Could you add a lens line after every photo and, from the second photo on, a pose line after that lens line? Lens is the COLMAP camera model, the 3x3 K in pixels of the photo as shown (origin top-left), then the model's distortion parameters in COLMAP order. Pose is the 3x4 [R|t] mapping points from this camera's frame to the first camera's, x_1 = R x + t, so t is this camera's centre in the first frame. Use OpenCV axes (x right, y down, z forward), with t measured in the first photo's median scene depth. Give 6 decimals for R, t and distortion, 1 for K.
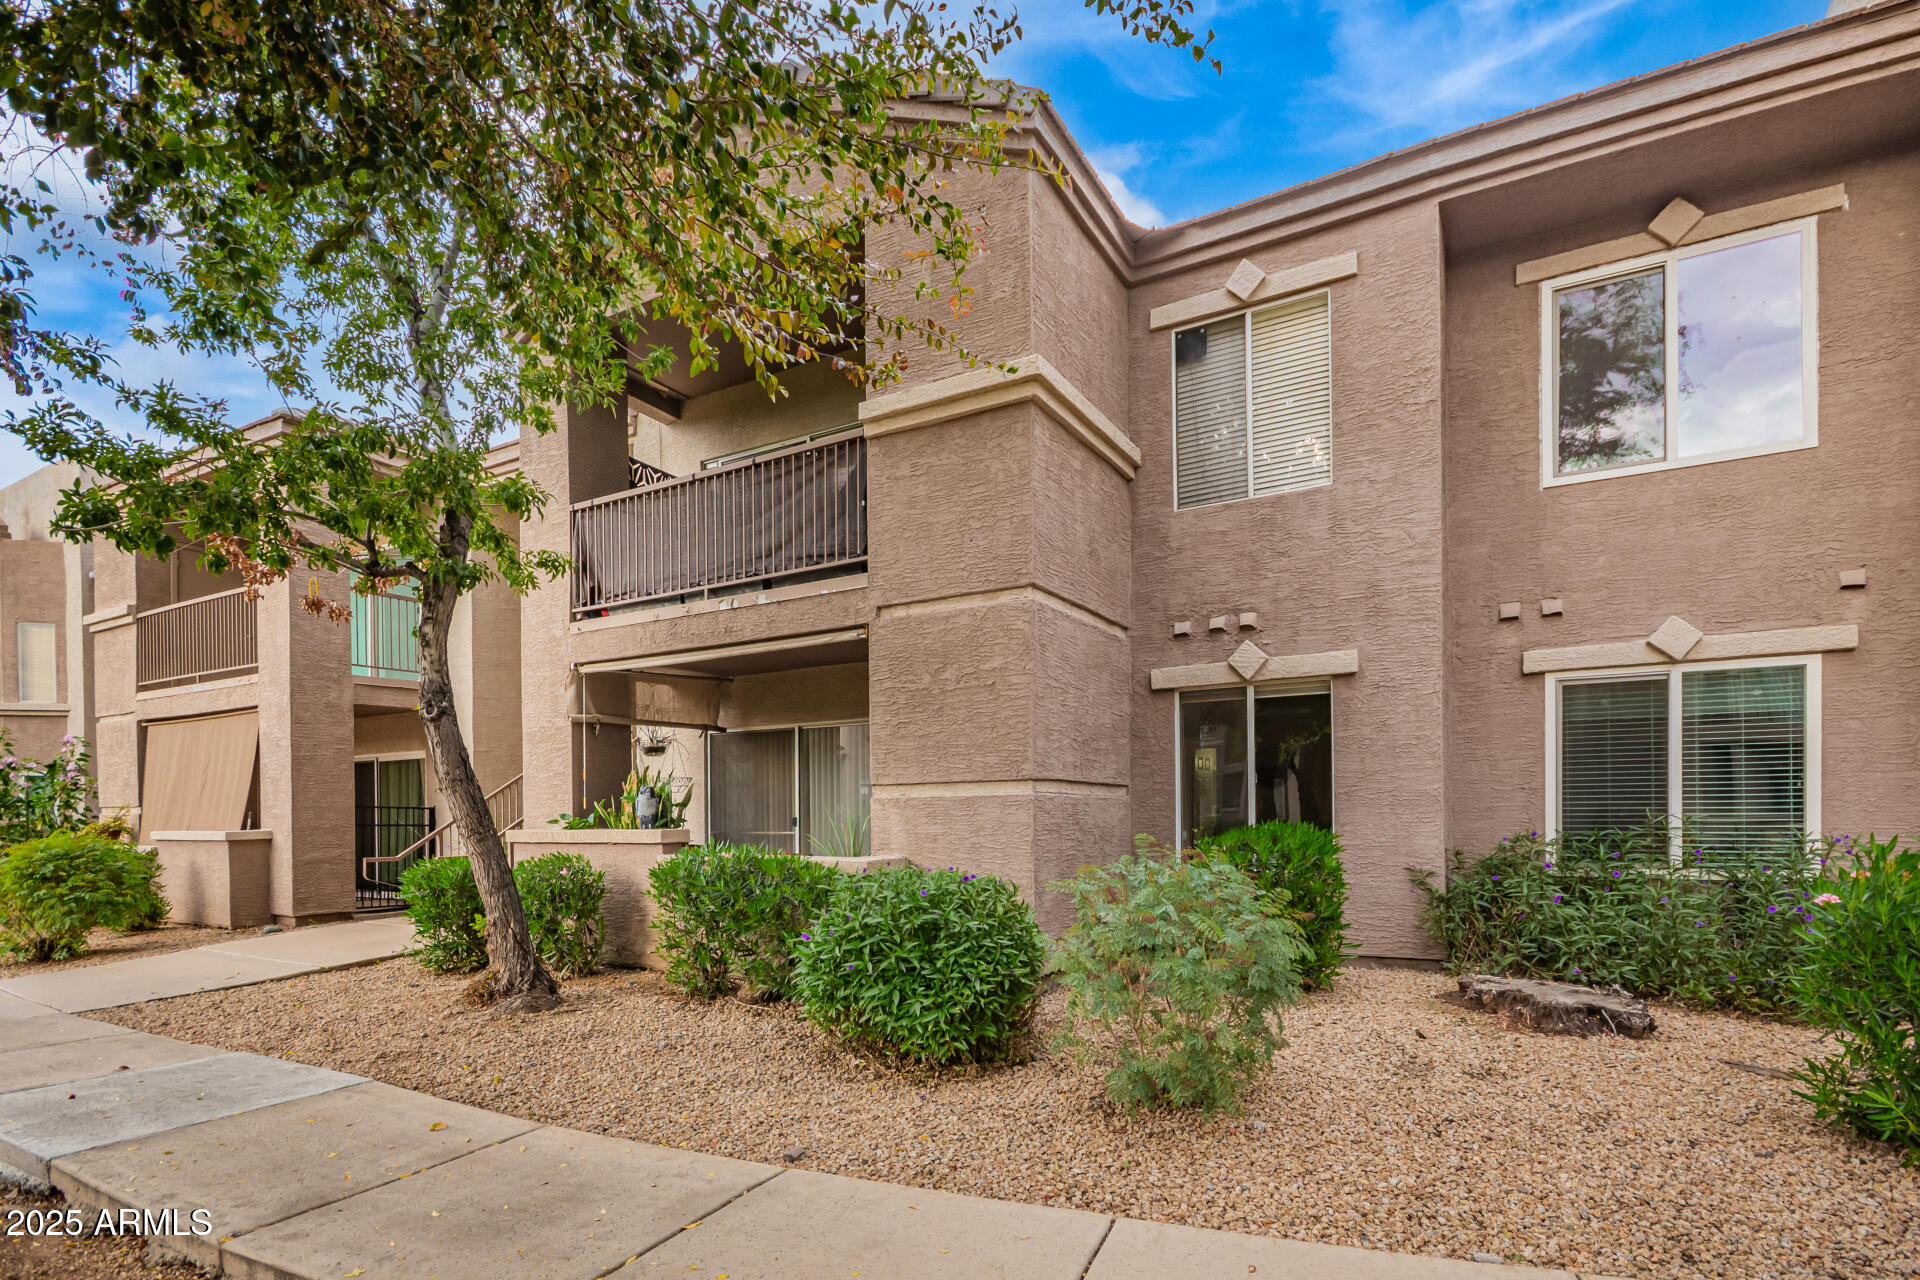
lens RADIAL K [[900.6, 0, 936.2], [0, 900.6, 663.0], [0, 0, 1]] dist [0.003062, 0.000350]
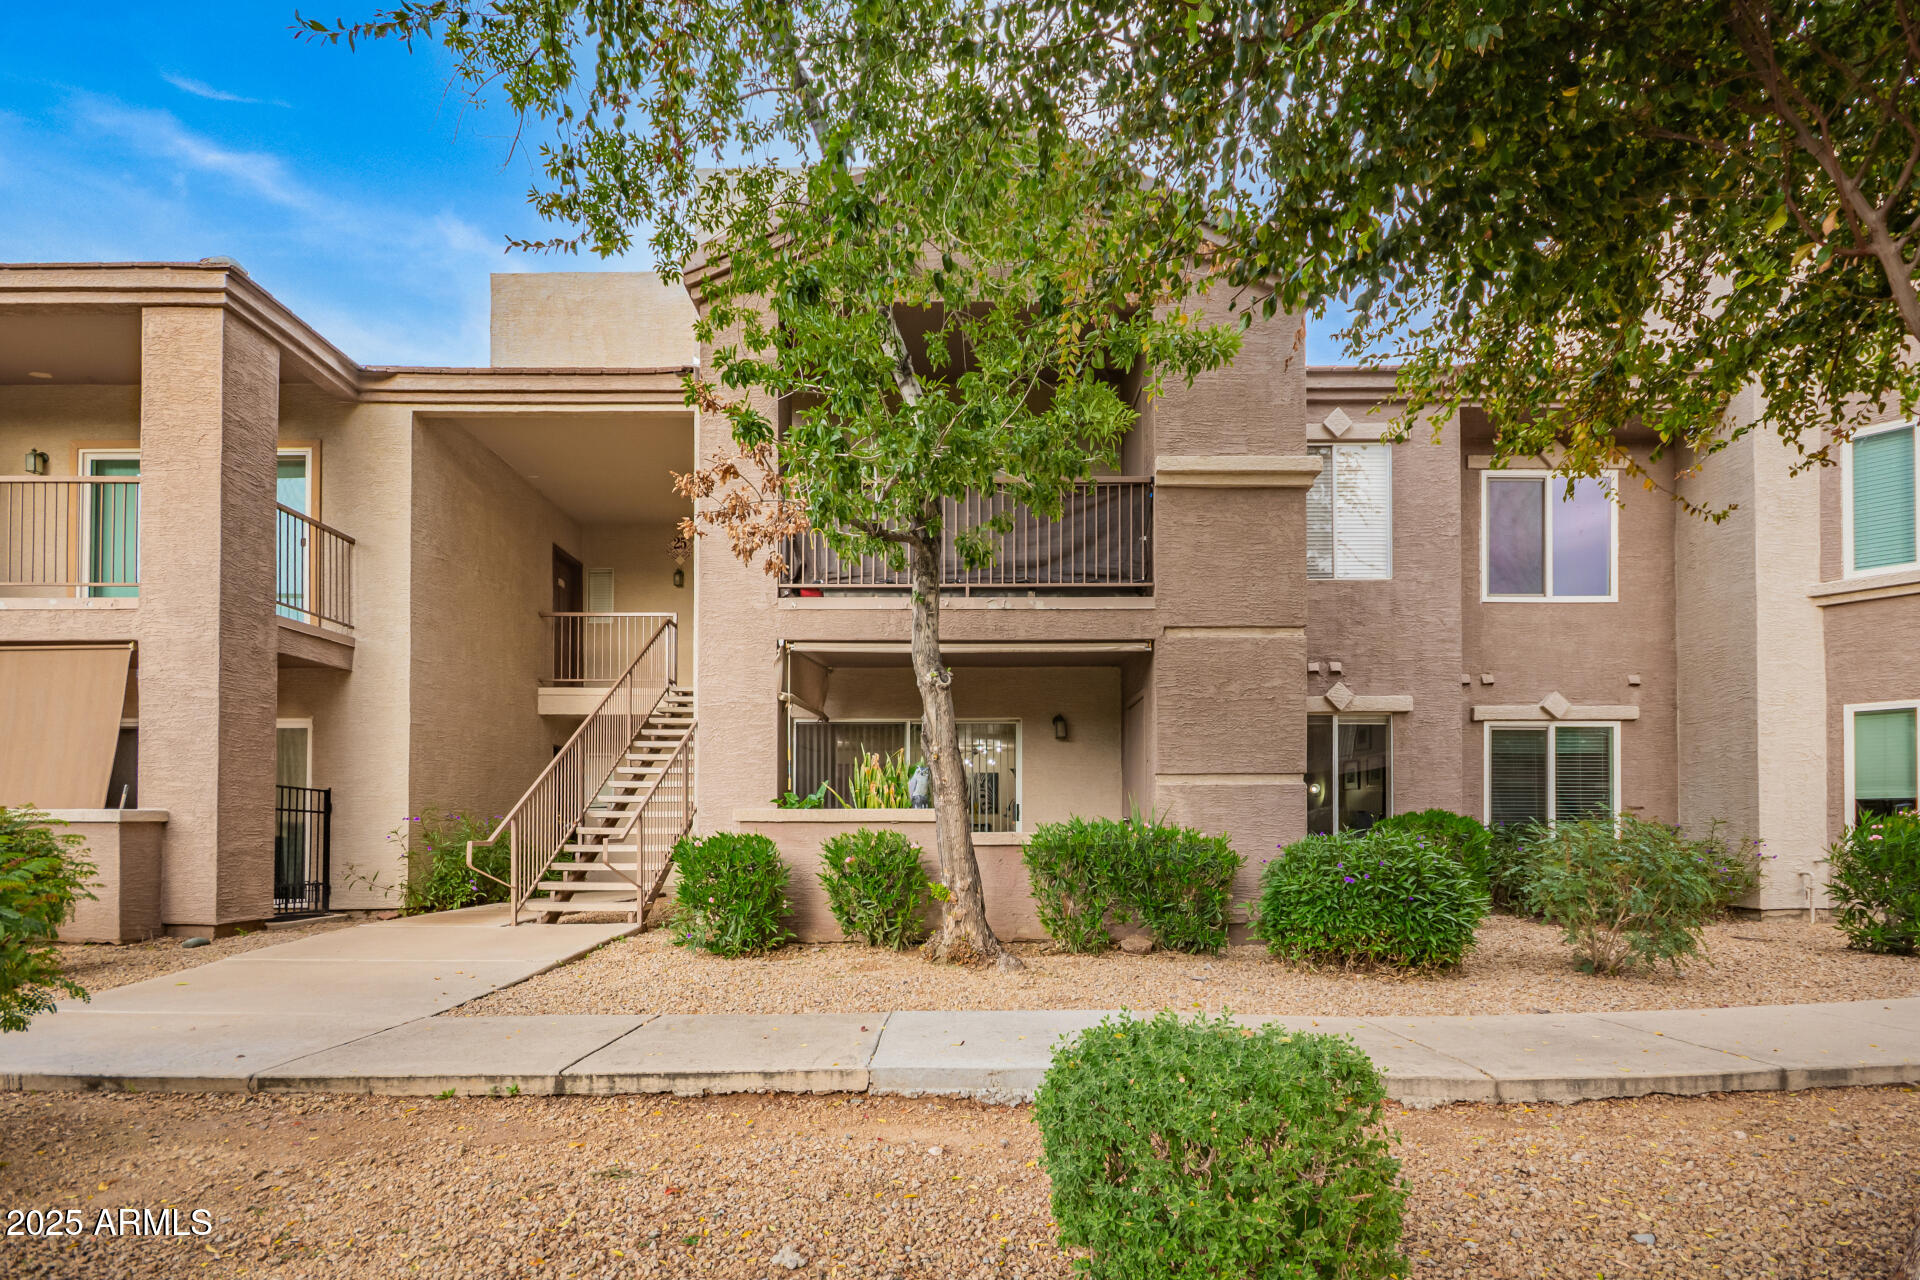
lens RADIAL K [[900.6, 0, 936.2], [0, 900.6, 663.0], [0, 0, 1]] dist [0.003062, 0.000350]
pose [[0.877255, 0.102259, 0.469007, -0.872812], [-0.090199, 0.994758, -0.048177, 0.070156], [-0.471475, -0.000041, 0.881880, 0.077093]]
